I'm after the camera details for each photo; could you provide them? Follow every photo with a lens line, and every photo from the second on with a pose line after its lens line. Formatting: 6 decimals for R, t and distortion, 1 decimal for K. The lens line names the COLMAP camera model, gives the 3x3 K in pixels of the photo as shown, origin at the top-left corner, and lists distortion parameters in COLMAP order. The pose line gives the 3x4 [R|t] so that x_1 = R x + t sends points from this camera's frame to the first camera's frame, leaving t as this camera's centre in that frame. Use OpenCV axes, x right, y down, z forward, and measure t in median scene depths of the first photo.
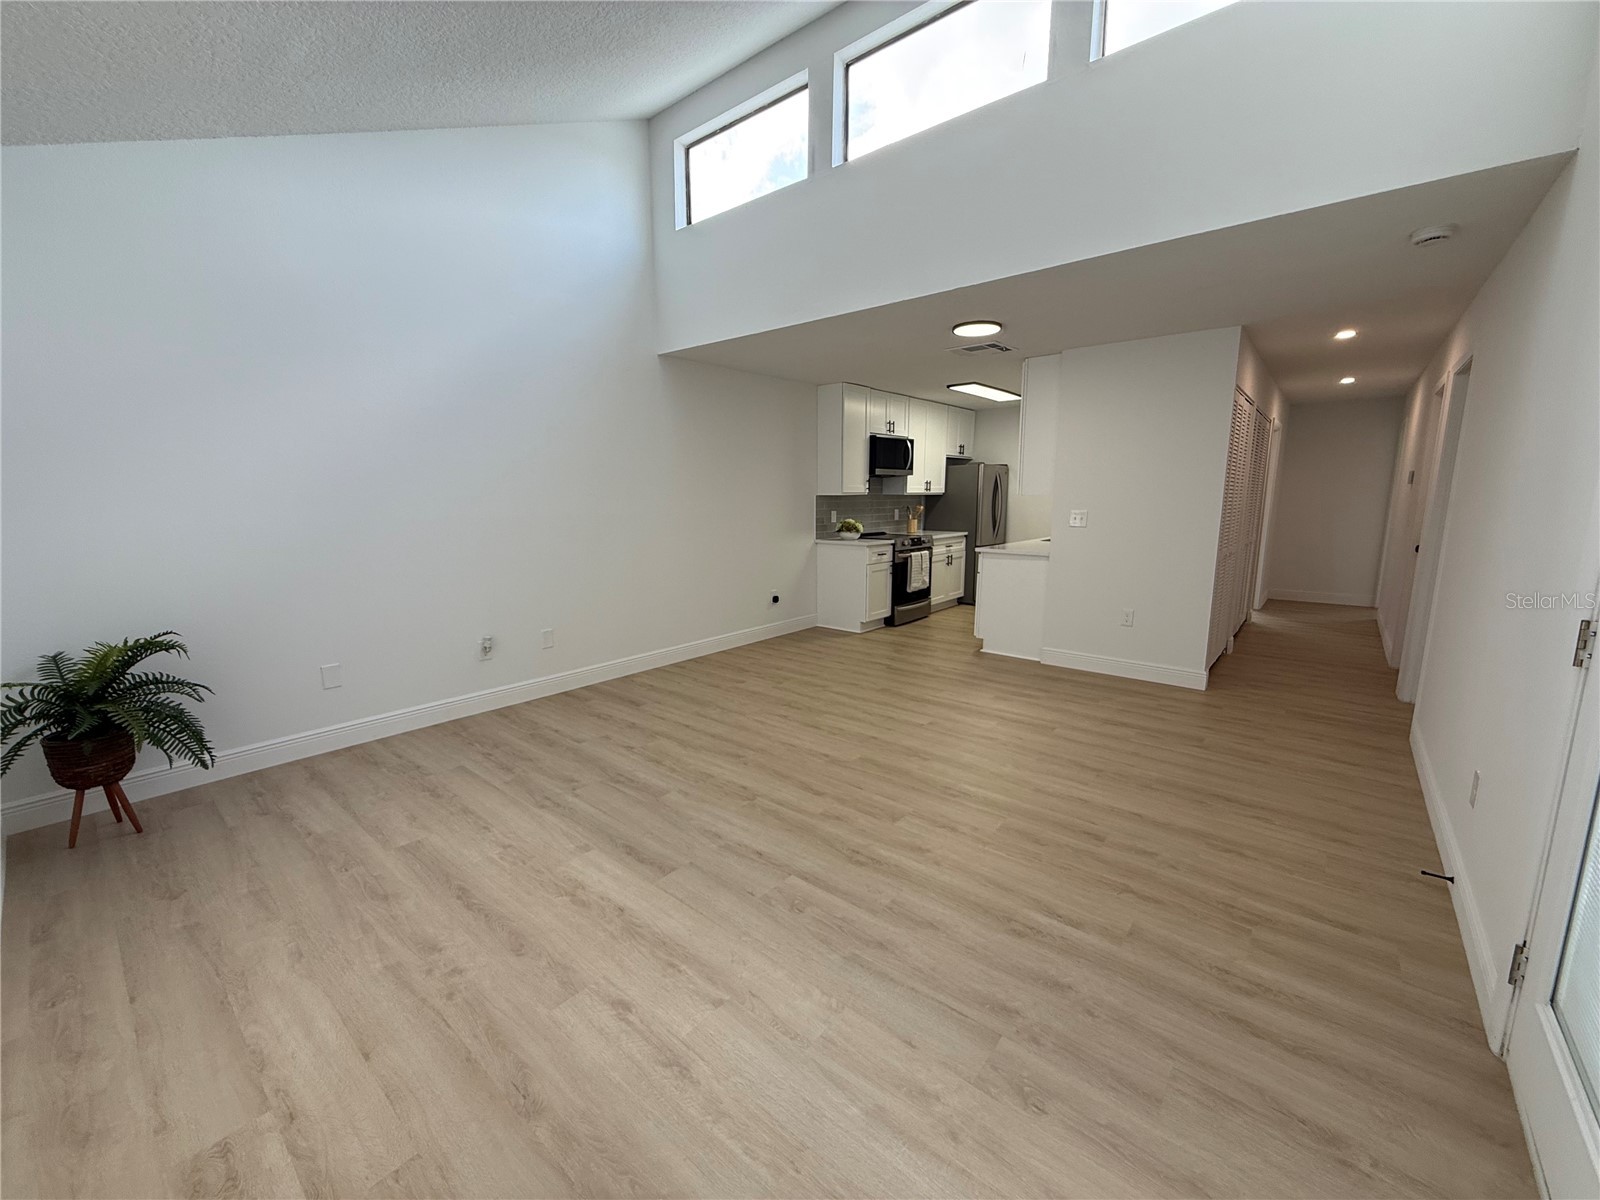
lens RADIAL K [[640.5, 0, 799.5], [0, 640.5, 600.8], [0, 0, 1]] dist [0.000769, -0.000011]
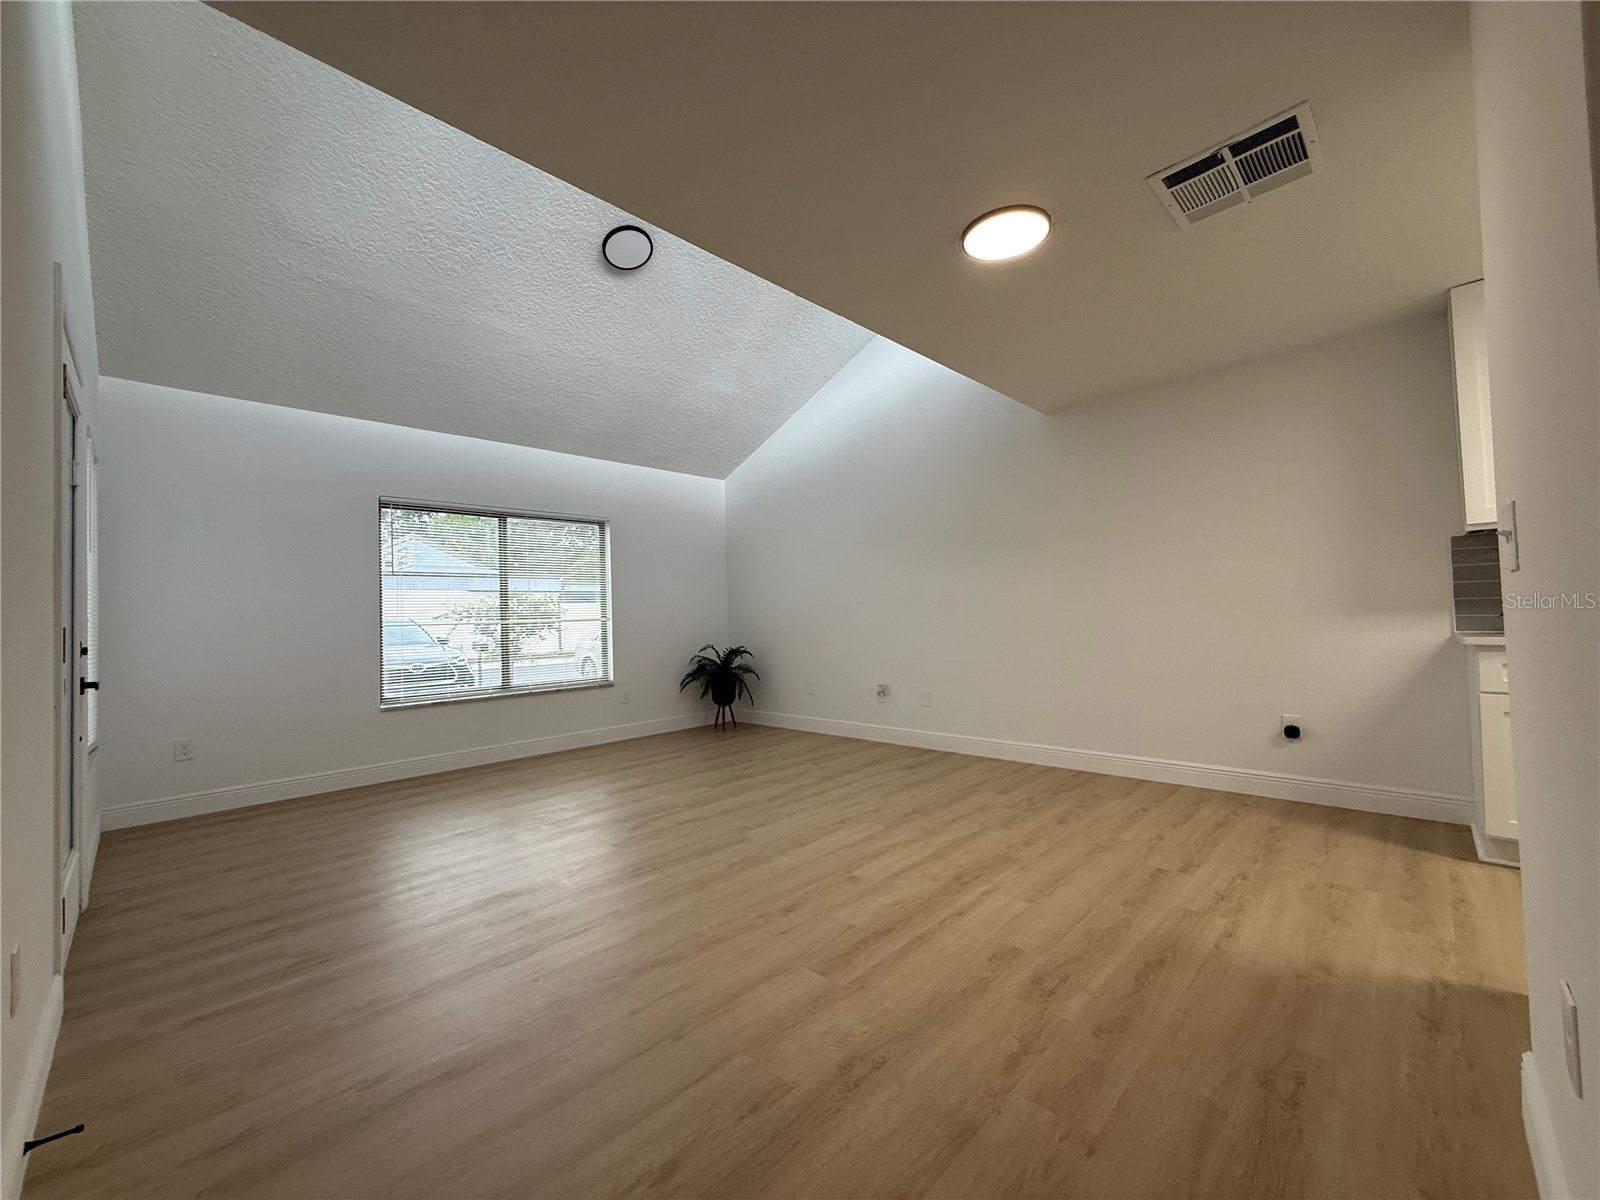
lens RADIAL K [[640.5, 0, 799.8], [0, 640.5, 600.6], [0, 0, 1]] dist [0.000769, -0.000011]
pose [[-0.083257, -0.022671, -0.996270, 0.813723], [-0.133536, 0.990978, -0.011391, -0.075969], [0.987541, 0.132090, -0.085533, 0.880689]]
